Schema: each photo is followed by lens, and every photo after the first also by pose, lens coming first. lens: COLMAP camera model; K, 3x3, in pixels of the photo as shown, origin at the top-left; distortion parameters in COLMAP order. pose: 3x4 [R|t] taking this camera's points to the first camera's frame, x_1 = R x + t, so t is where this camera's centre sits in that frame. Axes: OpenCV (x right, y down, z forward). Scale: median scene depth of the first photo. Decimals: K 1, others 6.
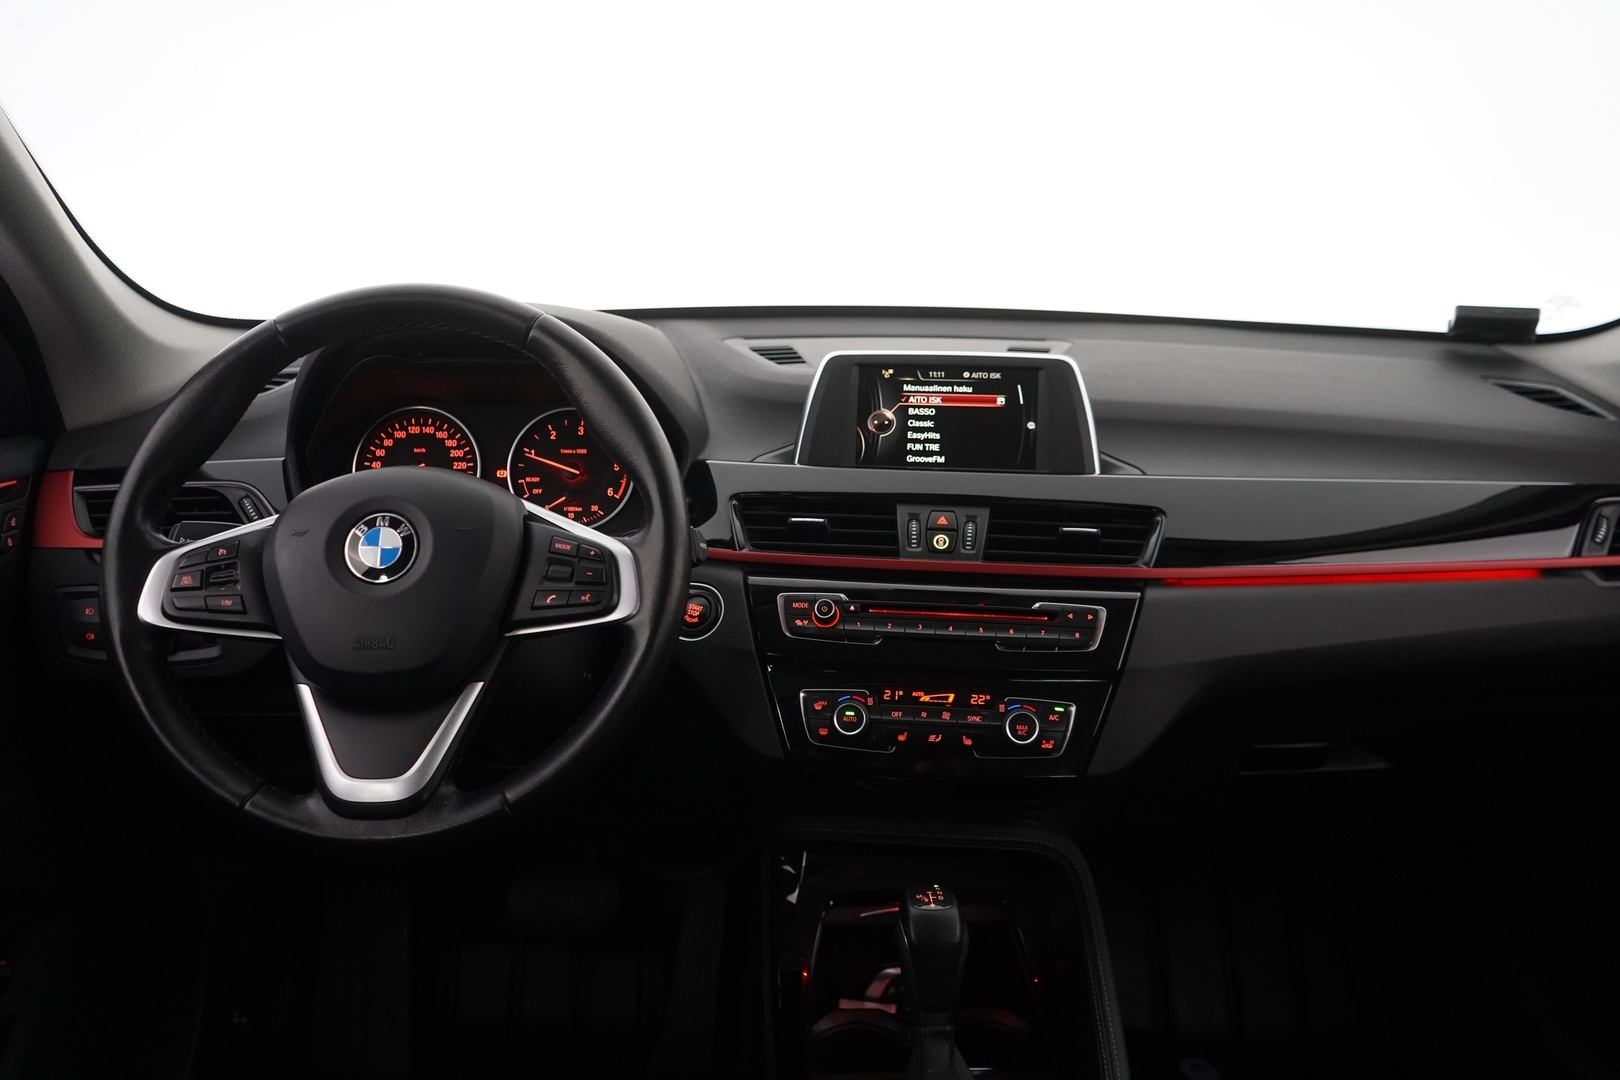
lens RADIAL K [[1305.5, 0, 810.0], [0, 1305.5, 540.0], [0, 0, 1]] dist [-0.002533, -0.001969]
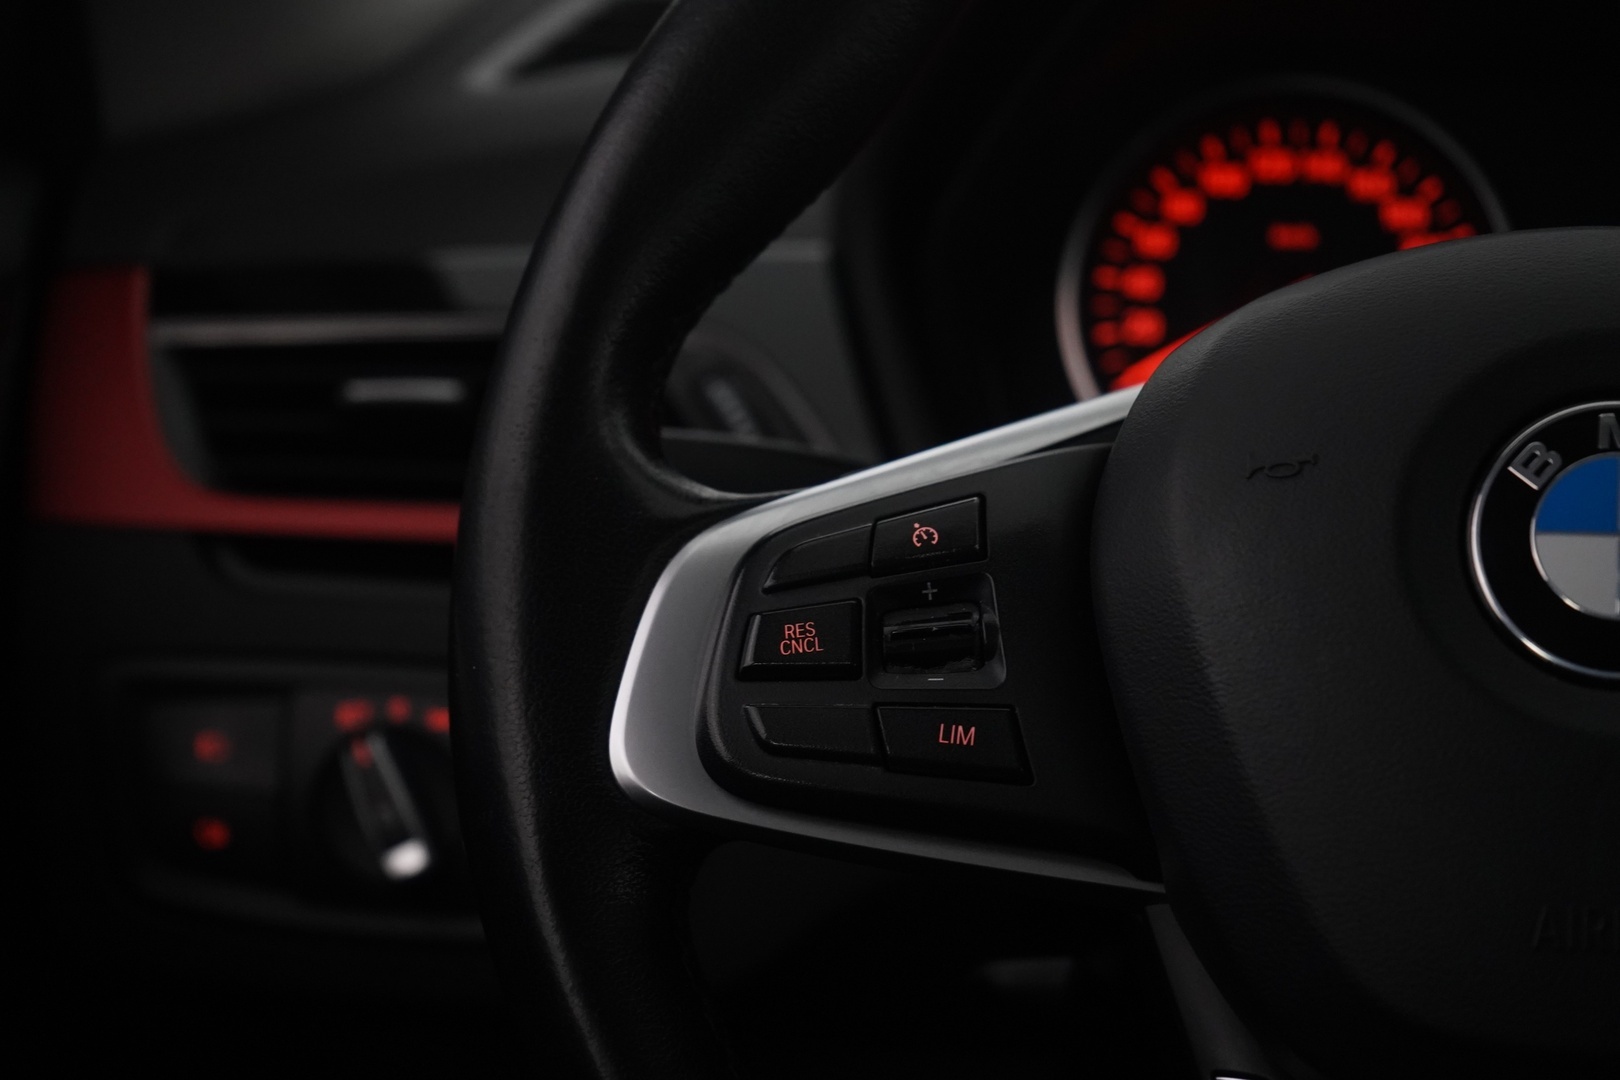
lens RADIAL K [[3390.5, 0, 810.0], [0, 3390.5, 540.0], [0, 0, 1]] dist [-0.087078, -0.067331]
pose [[0.986718, 0.039069, -0.157674, -0.371199], [-0.044729, 0.998470, -0.032504, 0.032931], [0.156163, 0.039124, 0.986956, 0.347492]]
